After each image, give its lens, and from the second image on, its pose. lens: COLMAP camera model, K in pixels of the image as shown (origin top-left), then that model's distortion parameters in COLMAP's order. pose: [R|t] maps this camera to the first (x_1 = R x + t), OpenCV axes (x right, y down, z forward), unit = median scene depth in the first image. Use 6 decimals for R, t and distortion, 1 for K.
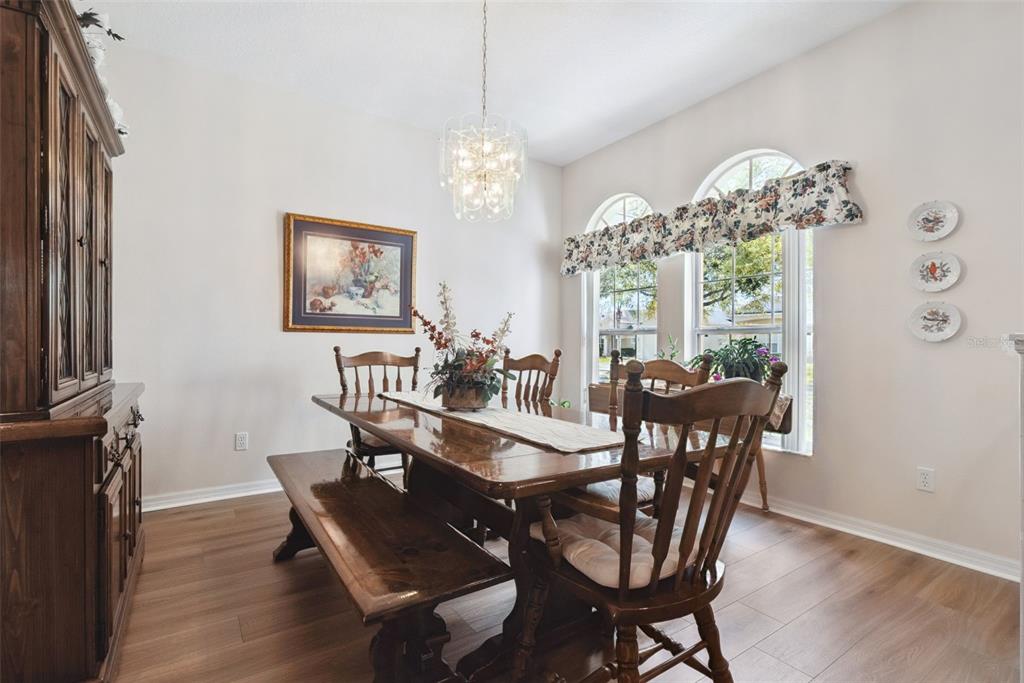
lens RADIAL K [[473.0, 0, 512.3], [0, 473.0, 344.2], [0, 0, 1]] dist [-0.004311, -0.002600]
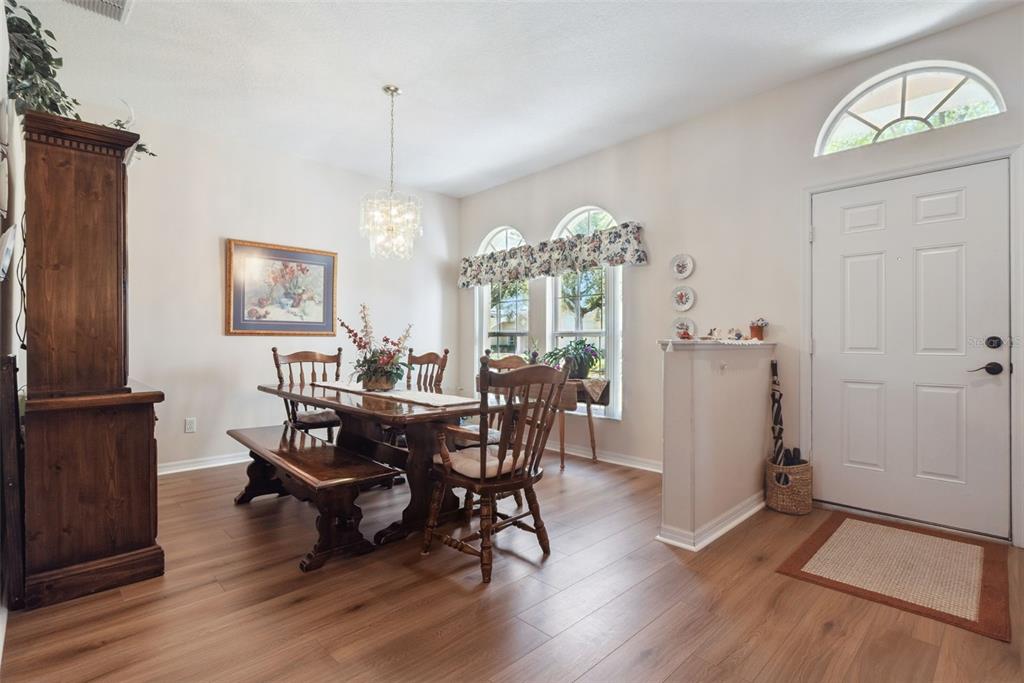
lens RADIAL K [[473.0, 0, 507.5], [0, 473.0, 337.4], [0, 0, 1]] dist [-0.004311, -0.002600]
pose [[0.985659, -0.003080, 0.168721, 0.034304], [0.004672, 0.999948, -0.009038, -0.008344], [-0.168684, 0.009697, 0.985622, -0.377963]]
